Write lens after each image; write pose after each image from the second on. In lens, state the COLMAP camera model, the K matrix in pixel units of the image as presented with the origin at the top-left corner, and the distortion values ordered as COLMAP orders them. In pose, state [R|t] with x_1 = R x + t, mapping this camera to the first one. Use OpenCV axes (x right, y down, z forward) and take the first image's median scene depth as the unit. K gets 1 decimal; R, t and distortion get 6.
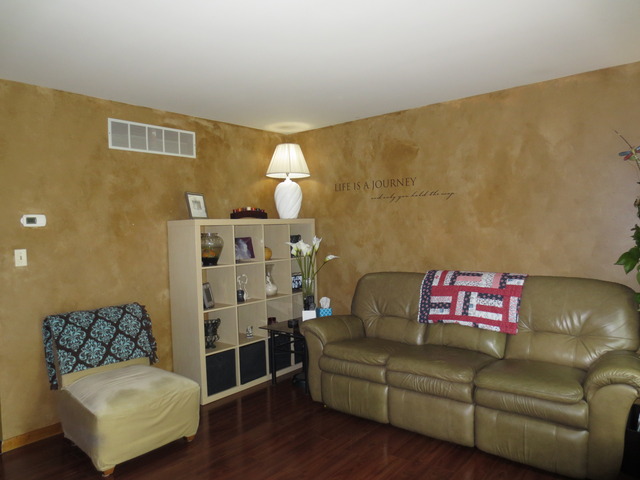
lens RADIAL K [[452.5, 0, 315.7], [0, 452.5, 242.2], [0, 0, 1]] dist [-0.011514, 0.013080]
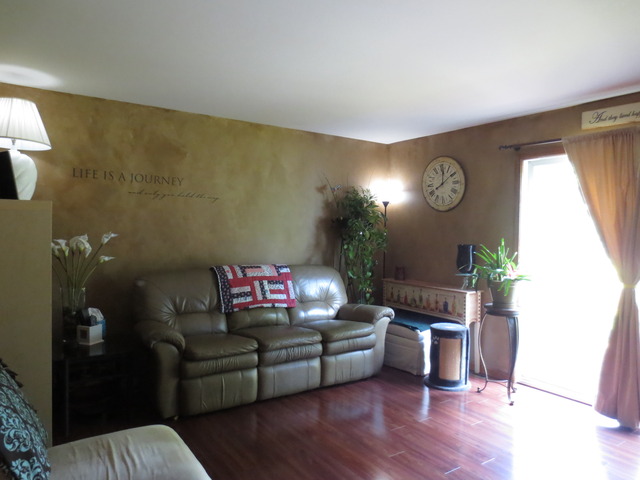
lens RADIAL K [[452.5, 0, 316.2], [0, 452.5, 239.8], [0, 0, 1]] dist [-0.011514, 0.013080]
pose [[0.303437, 0.008199, 0.952816, -0.735108], [-0.002361, 0.999966, -0.007853, 0.005718], [-0.952849, 0.000133, 0.303446, 0.430797]]
